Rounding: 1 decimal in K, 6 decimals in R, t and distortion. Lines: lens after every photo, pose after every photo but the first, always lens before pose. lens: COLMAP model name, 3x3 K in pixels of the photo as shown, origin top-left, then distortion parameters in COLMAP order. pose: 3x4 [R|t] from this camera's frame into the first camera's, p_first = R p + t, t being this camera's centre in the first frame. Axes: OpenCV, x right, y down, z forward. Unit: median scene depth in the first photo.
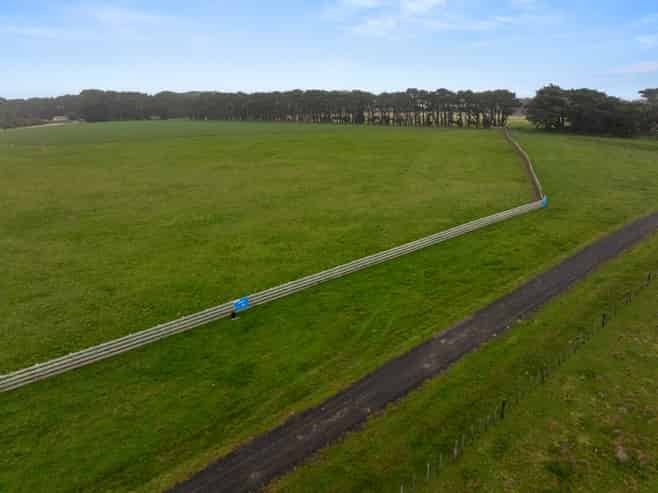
lens RADIAL K [[461.8, 0, 329.0], [0, 461.8, 246.5], [0, 0, 1]] dist [-0.037874, 0.003877]
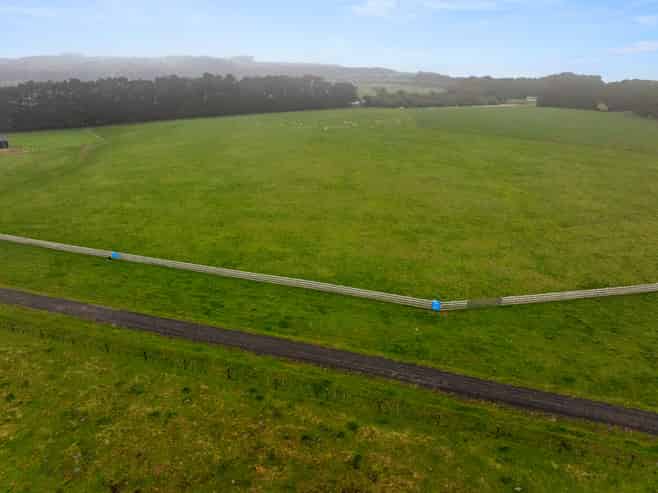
lens RADIAL K [[461.8, 0, 329.0], [0, 461.8, 246.5], [0, 0, 1]] dist [-0.037874, 0.003877]
pose [[0.496355, 0.324217, -0.805304, 1.595594], [-0.277698, 0.938199, 0.206559, -0.494271], [0.822505, 0.121104, 0.555715, 0.598785]]
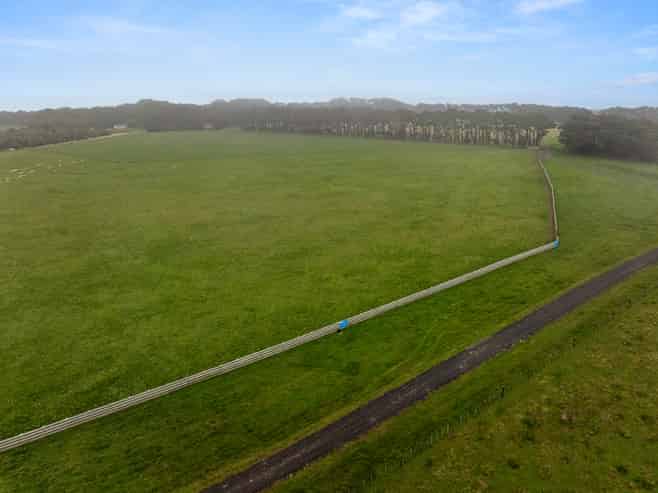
lens RADIAL K [[461.8, 0, 329.0], [0, 461.8, 246.5], [0, 0, 1]] dist [-0.037874, 0.003877]
pose [[0.997051, 0.017589, -0.074693, -0.113467], [-0.017083, 0.999827, 0.007412, -0.138150], [0.074810, -0.006115, 0.997179, -0.529809]]
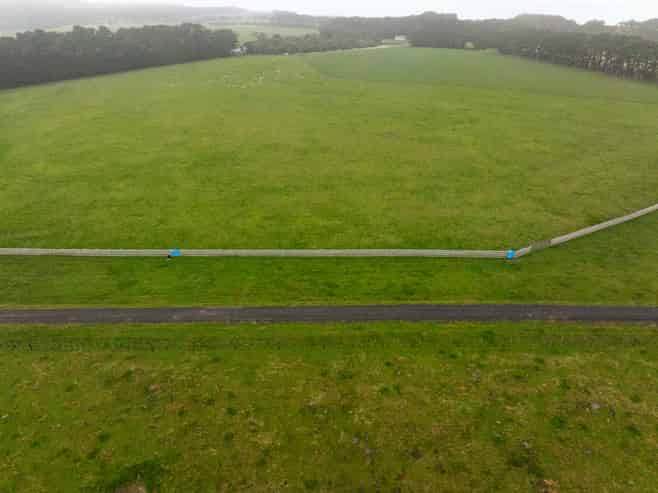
lens RADIAL K [[461.8, 0, 329.0], [0, 461.8, 246.5], [0, 0, 1]] dist [-0.037874, 0.003877]
pose [[0.737590, 0.320793, -0.594183, 1.216819], [-0.210905, 0.945369, 0.248587, -0.438411], [0.641467, -0.058040, 0.764952, -0.013488]]
